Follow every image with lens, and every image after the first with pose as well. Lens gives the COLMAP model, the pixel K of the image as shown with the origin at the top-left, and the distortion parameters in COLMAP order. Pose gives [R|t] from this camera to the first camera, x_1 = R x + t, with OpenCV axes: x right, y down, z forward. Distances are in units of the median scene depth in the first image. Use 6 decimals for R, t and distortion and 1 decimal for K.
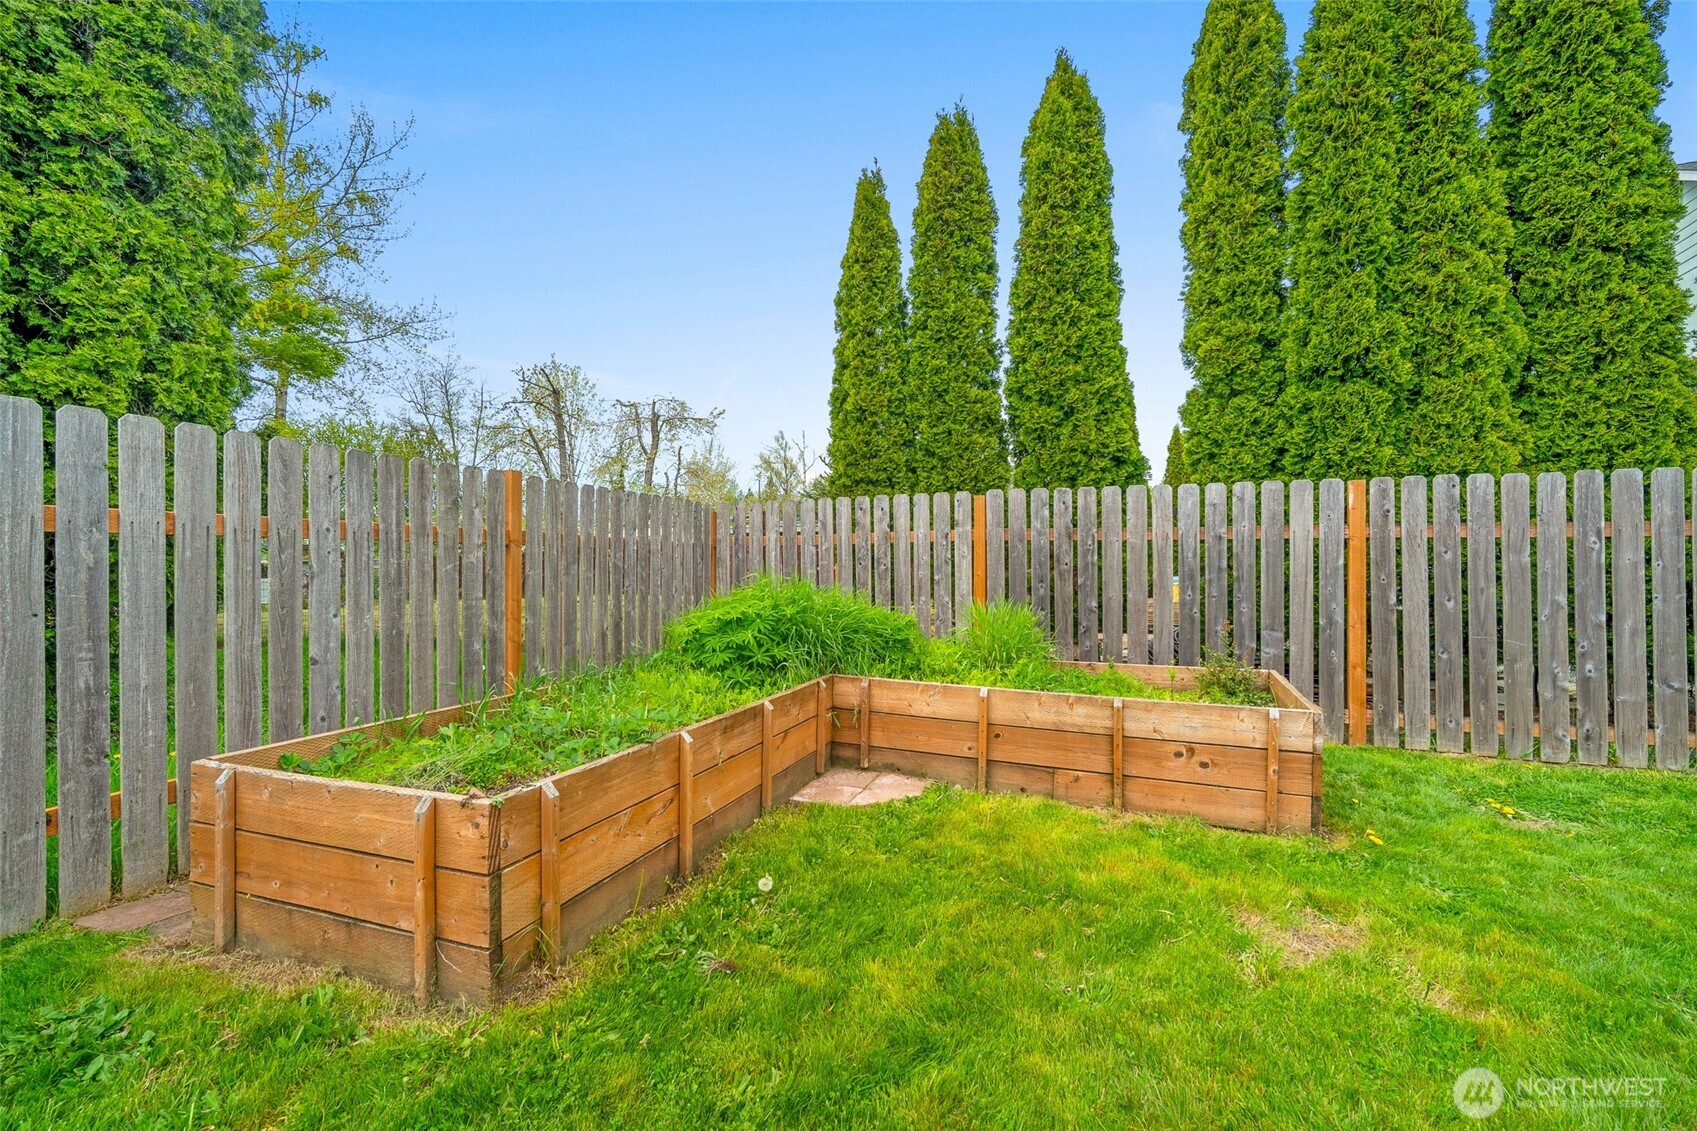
lens RADIAL K [[745.8, 0, 842.8], [0, 745.8, 554.2], [0, 0, 1]] dist [-0.012452, 0.004768]
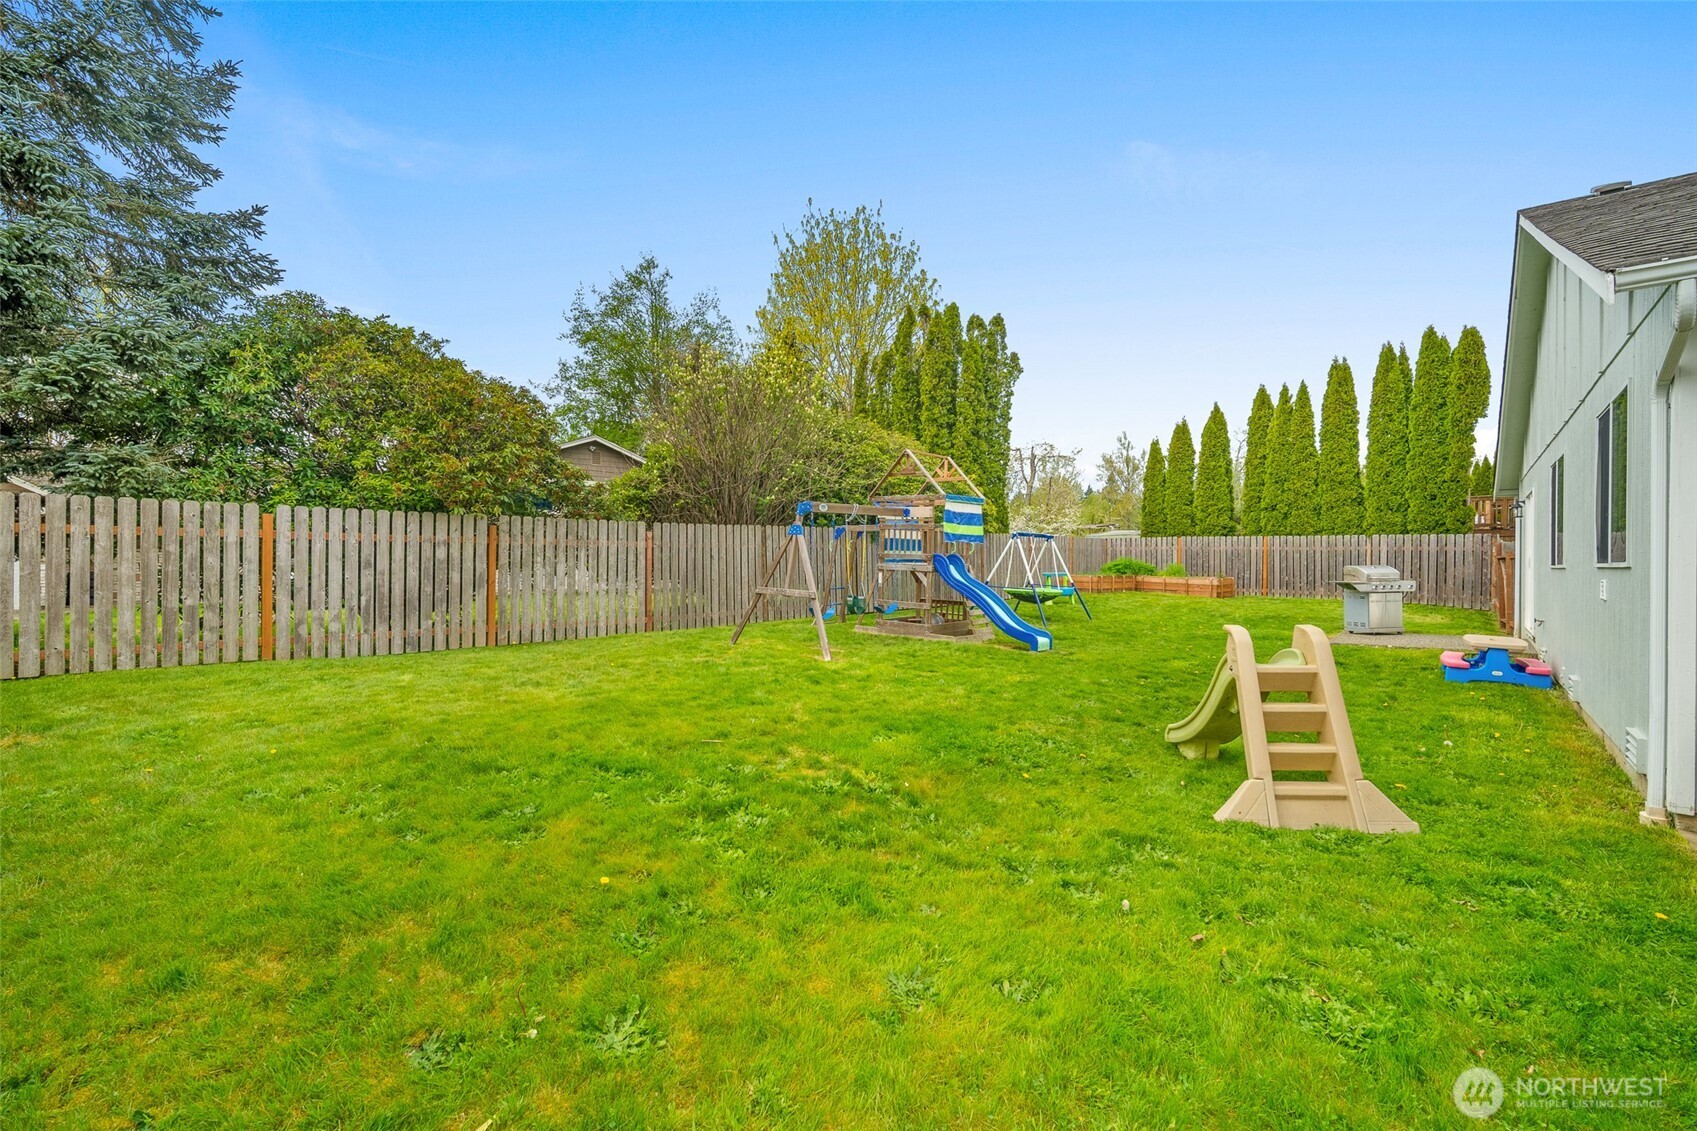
lens RADIAL K [[745.8, 0, 848.2], [0, 745.8, 555.4], [0, 0, 1]] dist [-0.012452, 0.004768]
pose [[0.906884, 0.010274, -0.421256, 0.231953], [-0.007050, 0.999933, 0.009210, -0.008615], [0.421322, -0.005382, 0.906895, -3.033298]]
